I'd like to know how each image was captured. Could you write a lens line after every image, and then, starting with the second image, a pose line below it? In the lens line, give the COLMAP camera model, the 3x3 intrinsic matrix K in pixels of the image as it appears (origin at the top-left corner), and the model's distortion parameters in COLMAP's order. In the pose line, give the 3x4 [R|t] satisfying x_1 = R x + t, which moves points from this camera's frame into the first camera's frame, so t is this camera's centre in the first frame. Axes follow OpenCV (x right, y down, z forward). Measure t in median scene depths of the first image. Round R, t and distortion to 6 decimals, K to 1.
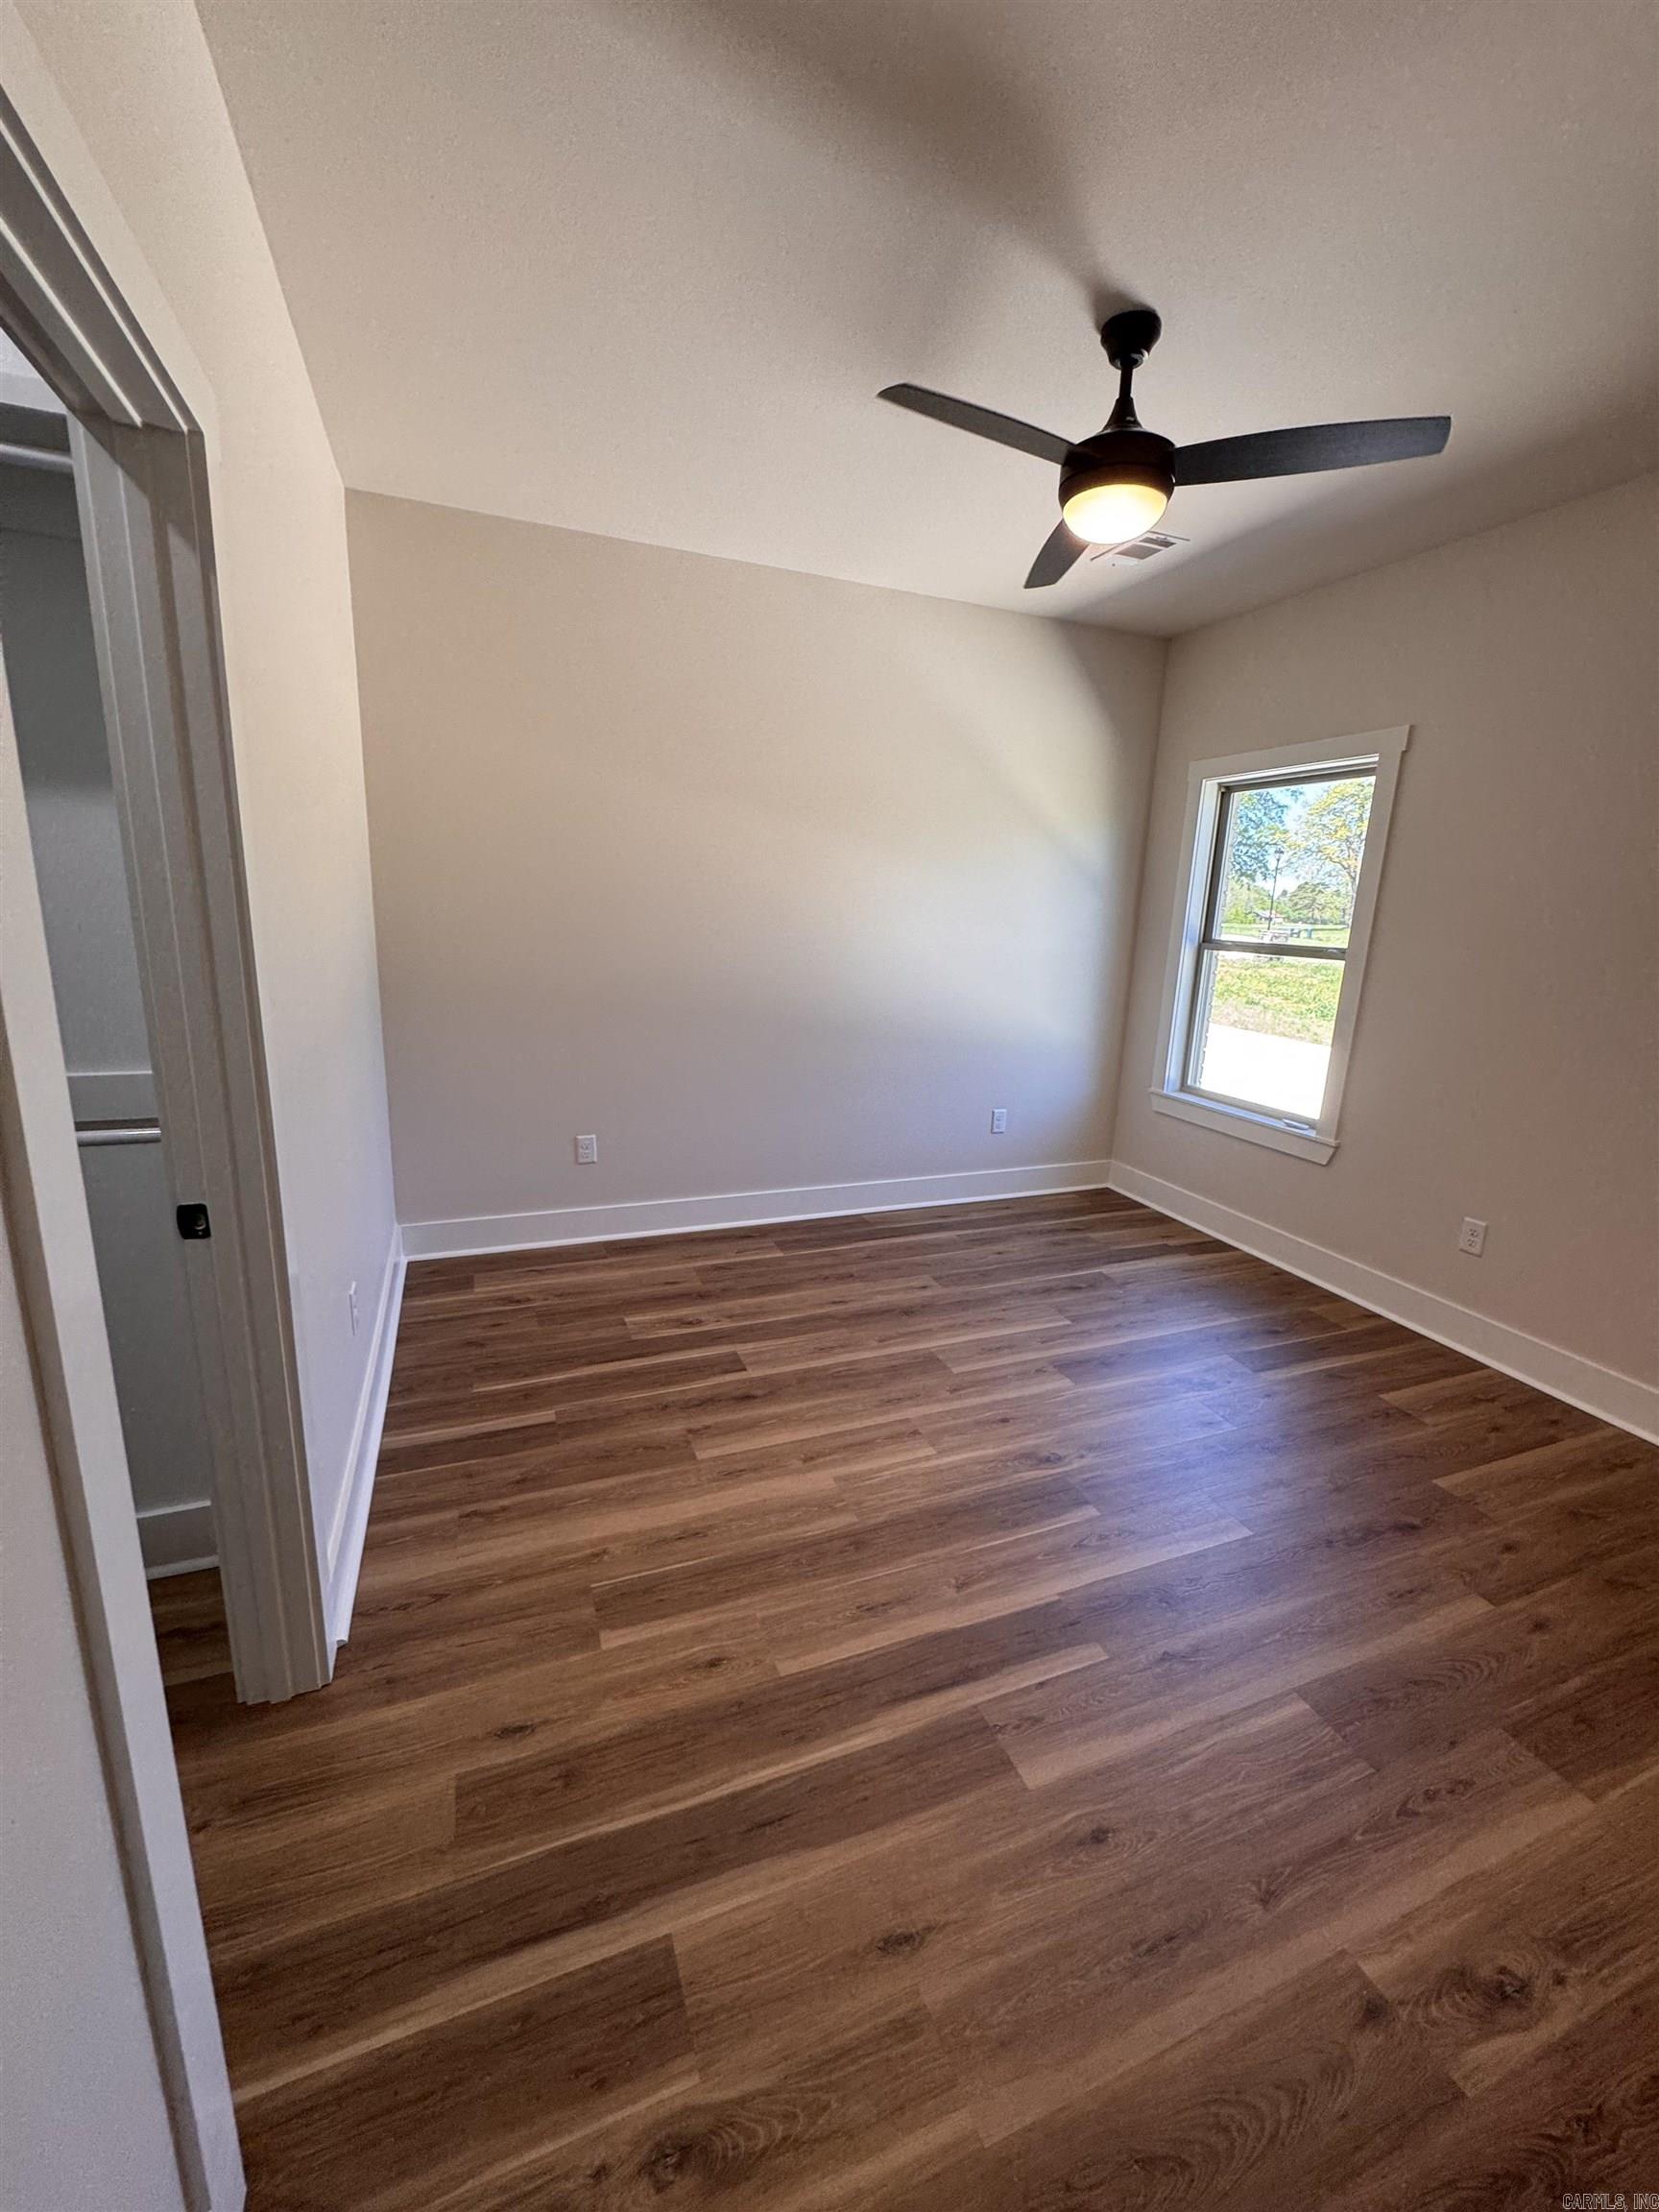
lens RADIAL K [[886.0, 0, 812.6], [0, 886.0, 1119.8], [0, 0, 1]] dist [-0.004223, 0.000846]
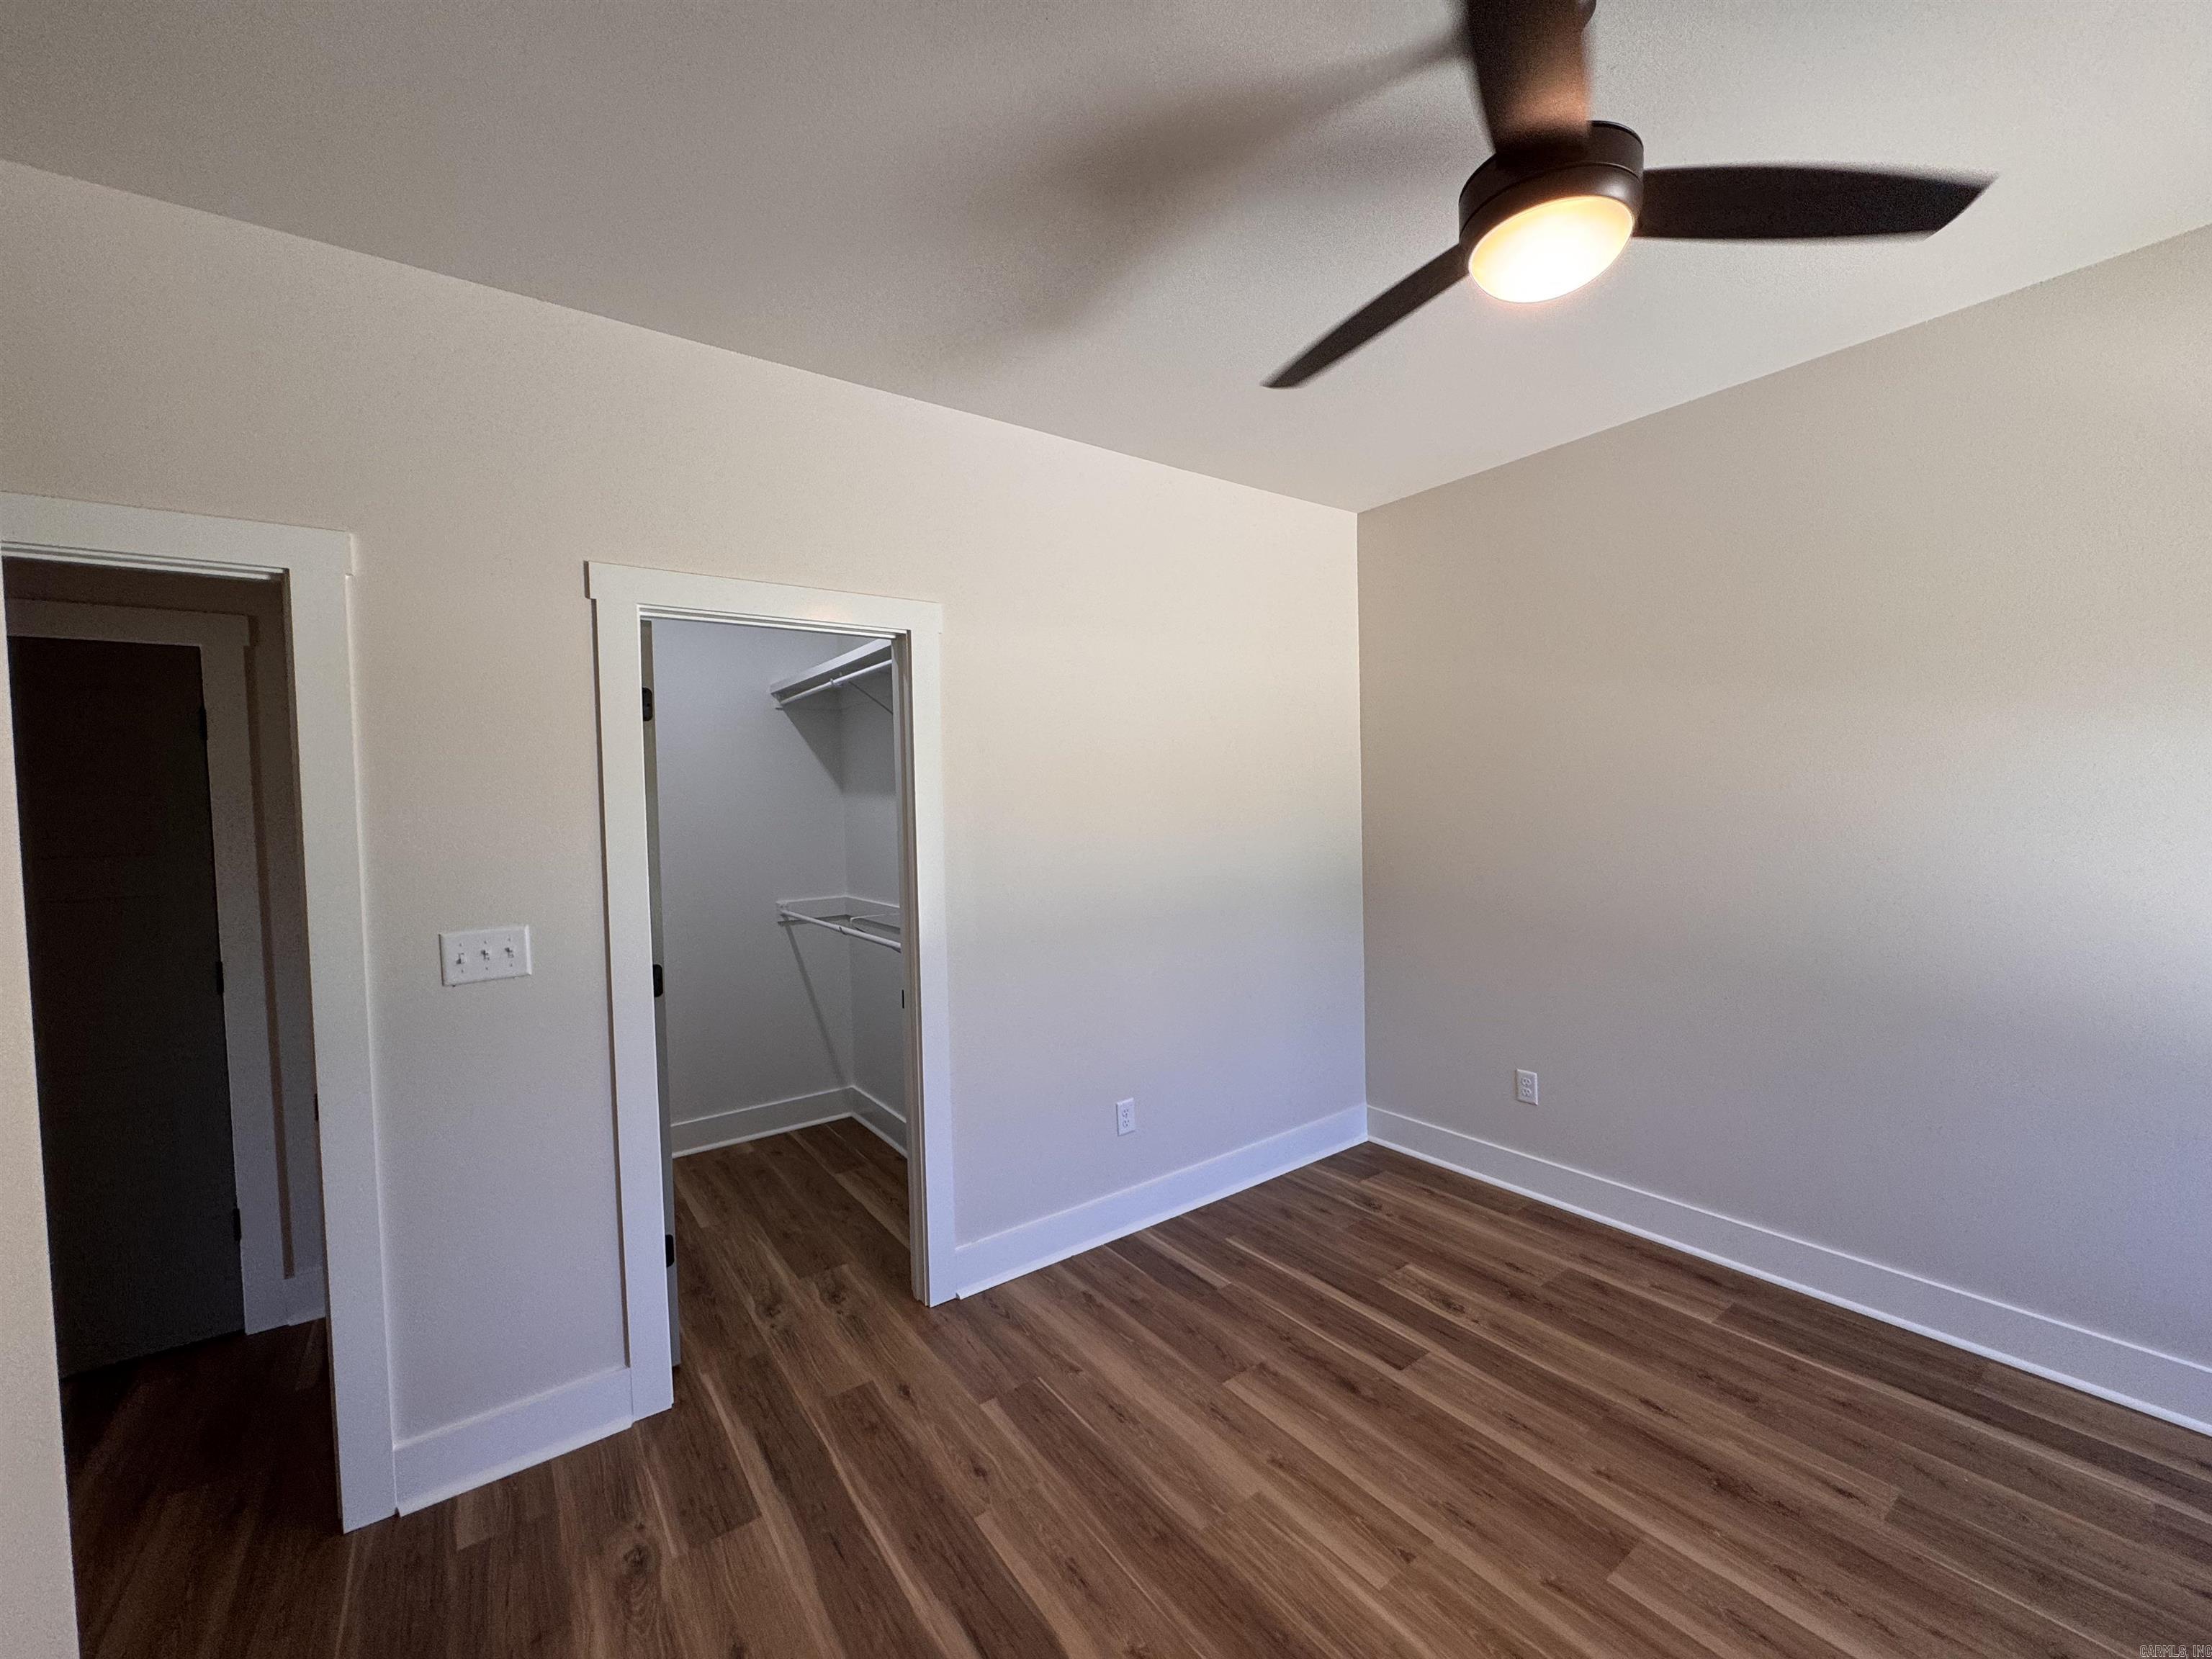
lens RADIAL K [[886.0, 0, 1100.8], [0, 886.0, 812.2], [0, 0, 1]] dist [-0.004223, 0.000846]
pose [[0.250067, -0.030925, -0.967734, 0.752385], [-0.195110, 0.977377, -0.081651, -0.117242], [0.948366, 0.209232, 0.238376, 0.483855]]
